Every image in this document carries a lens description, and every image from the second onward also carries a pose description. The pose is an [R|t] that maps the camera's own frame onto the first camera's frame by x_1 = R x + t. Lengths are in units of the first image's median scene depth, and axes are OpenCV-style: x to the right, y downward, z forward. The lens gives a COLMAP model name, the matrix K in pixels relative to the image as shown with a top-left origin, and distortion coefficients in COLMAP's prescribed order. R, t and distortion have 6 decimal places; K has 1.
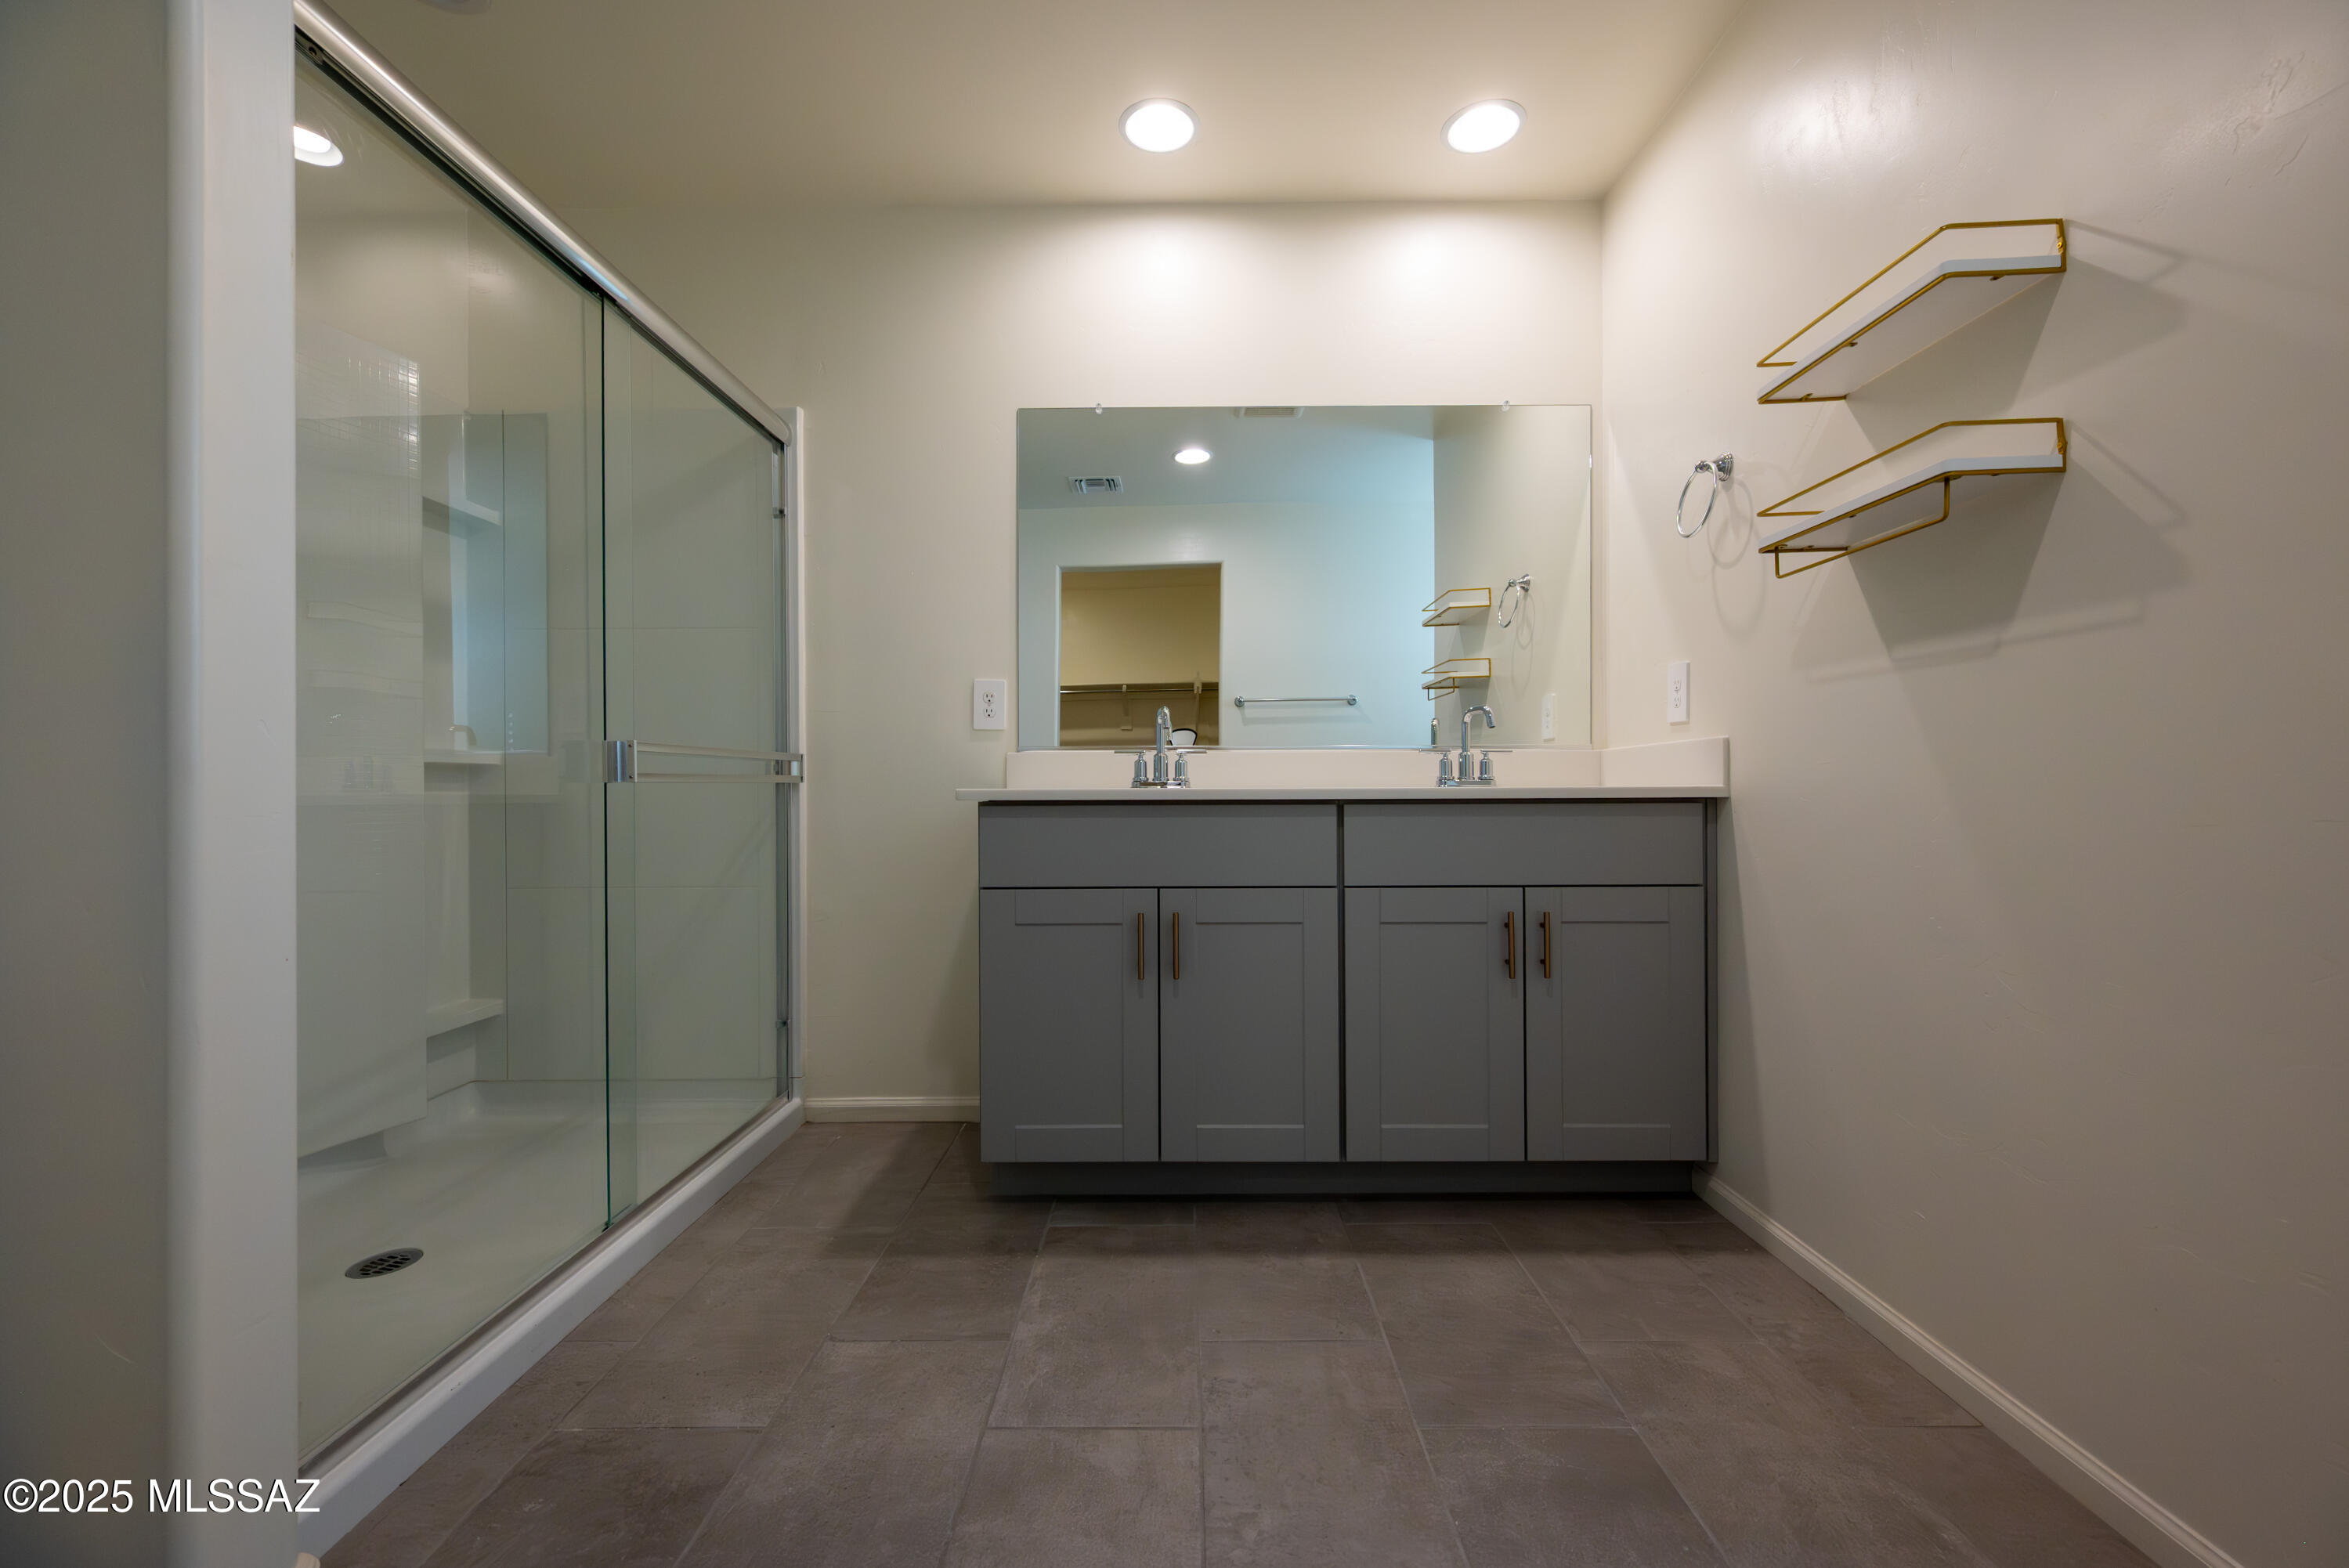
lens RADIAL K [[946.1, 0, 1174.5], [0, 946.1, 784.0], [0, 0, 1]] dist [0.000968, 0.006702]
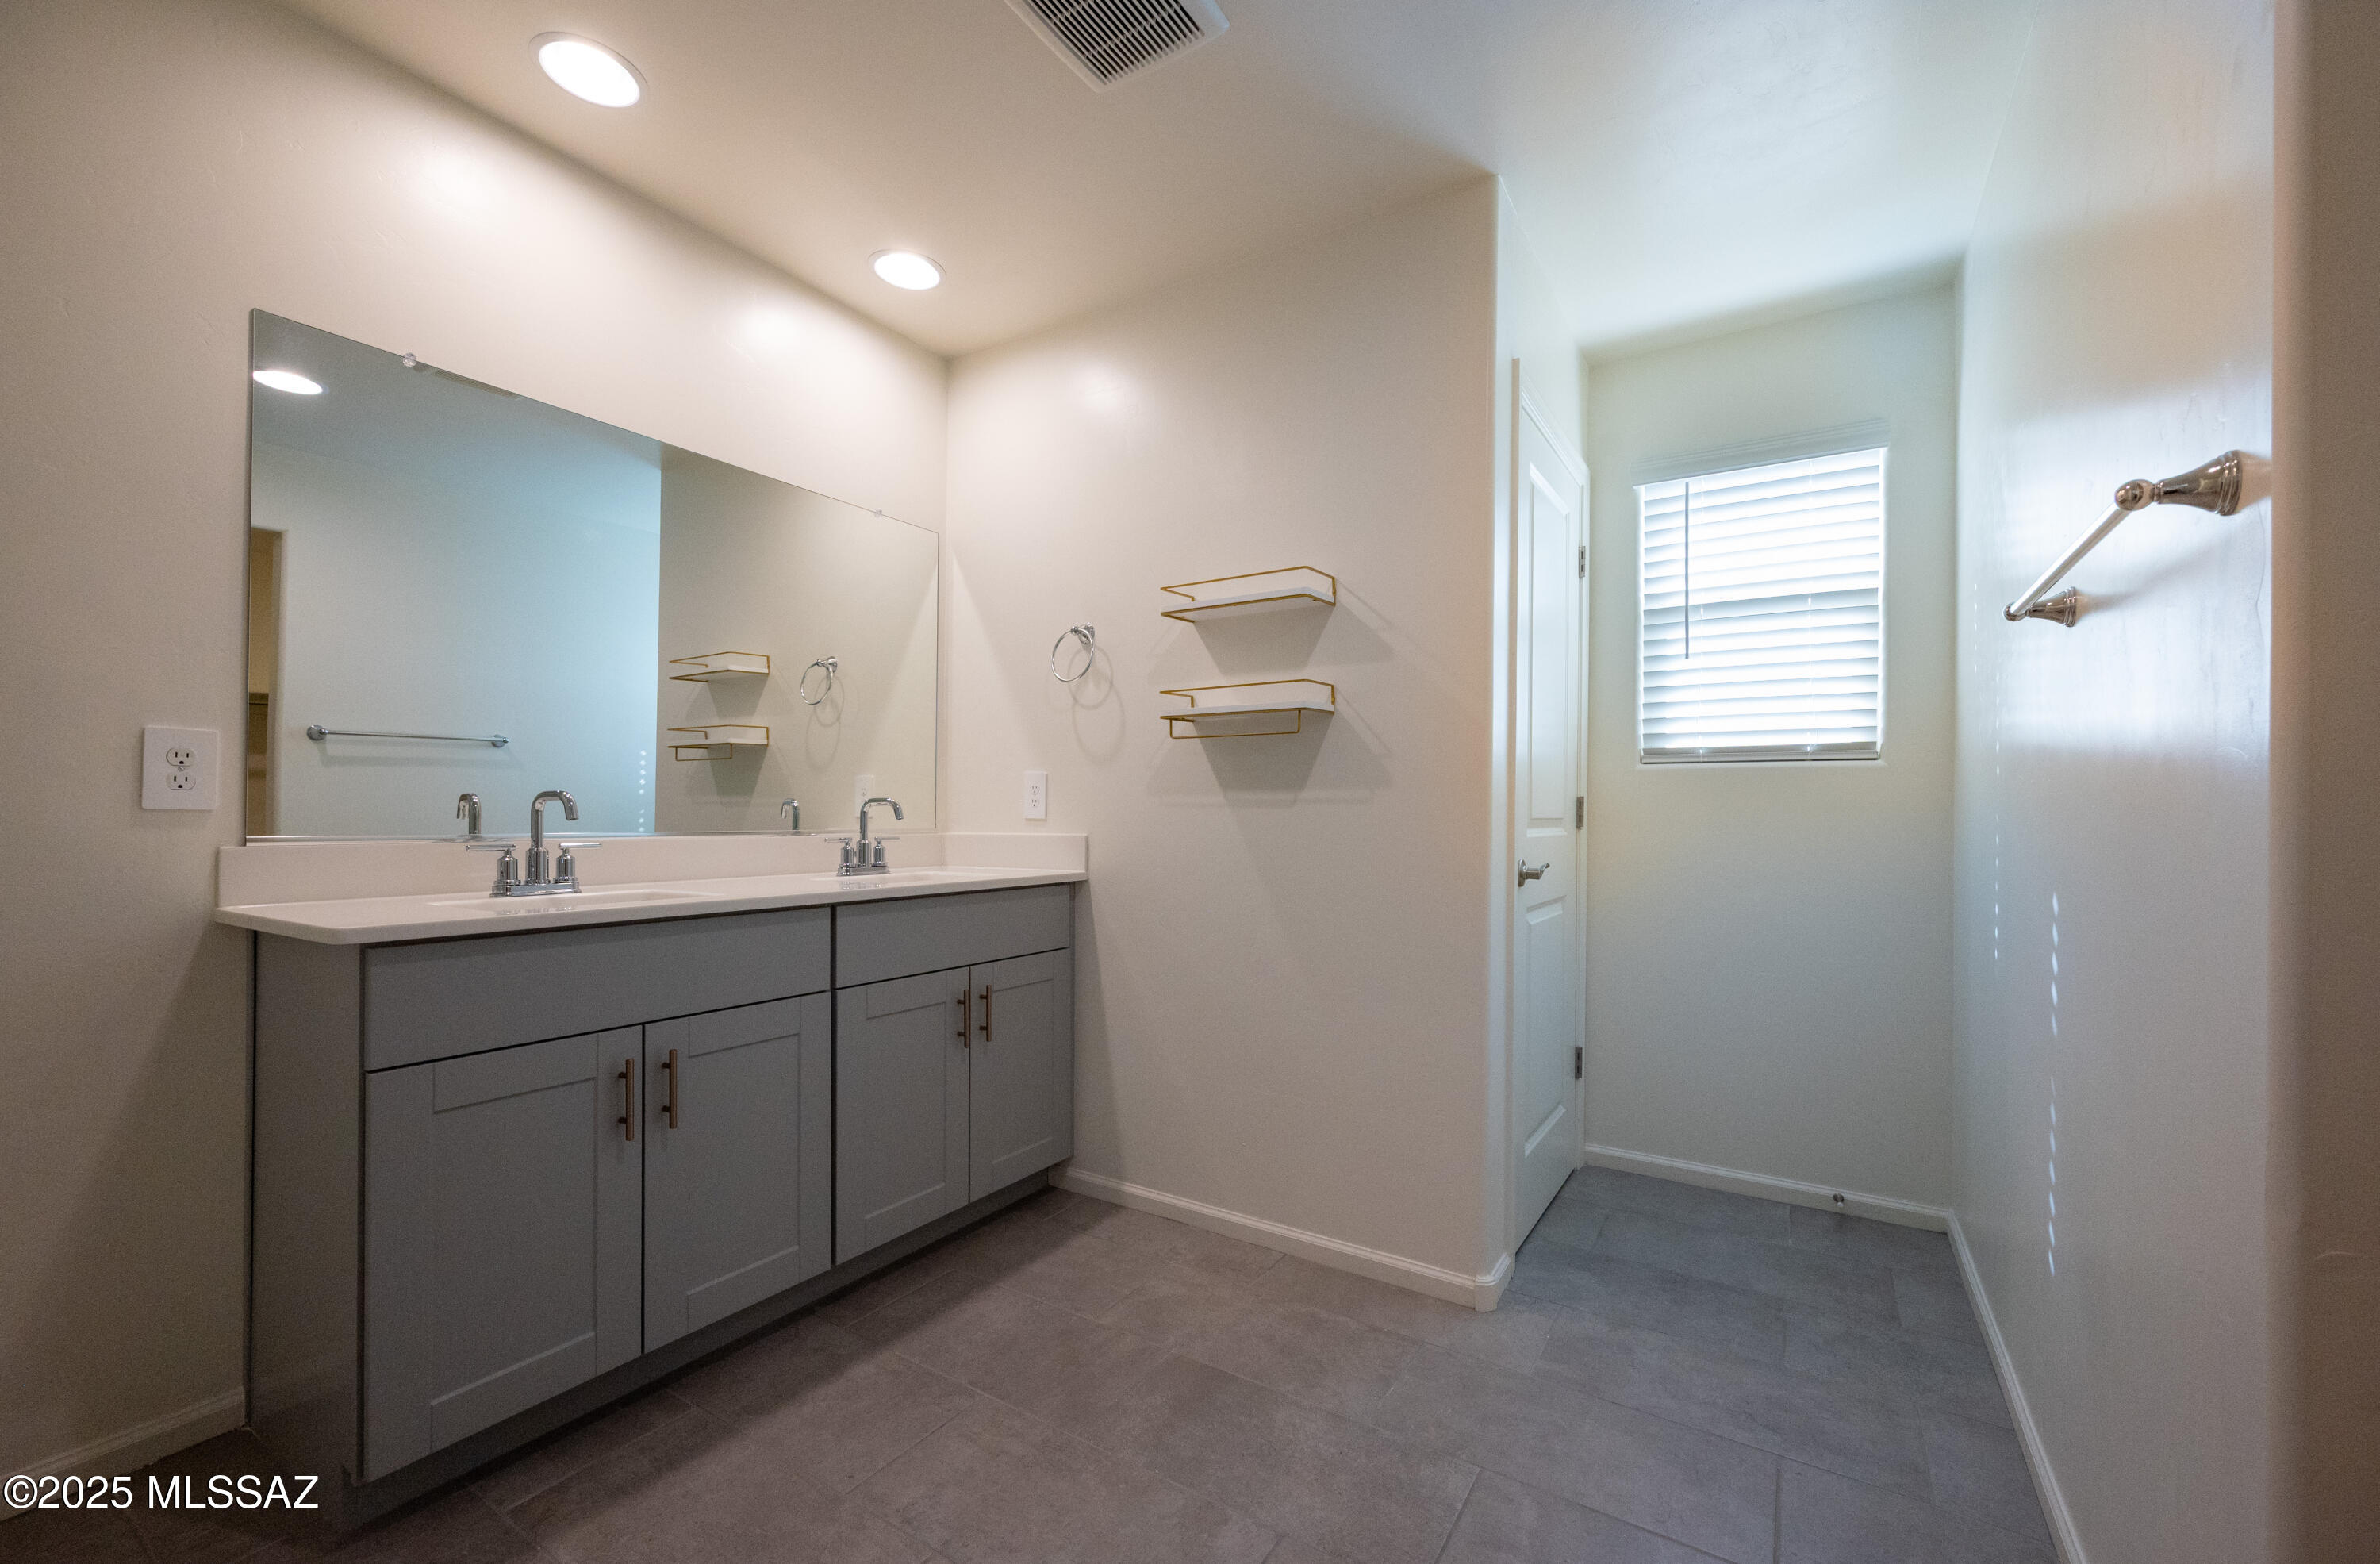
lens RADIAL K [[962.7, 0, 1188.8], [0, 962.7, 808.1], [0, 0, 1]] dist [0.008729, -0.000253]
pose [[0.532661, 0.012522, 0.846236, -0.489903], [-0.010669, 0.999910, -0.008080, -0.078139], [-0.846261, -0.004724, 0.532747, 0.149881]]
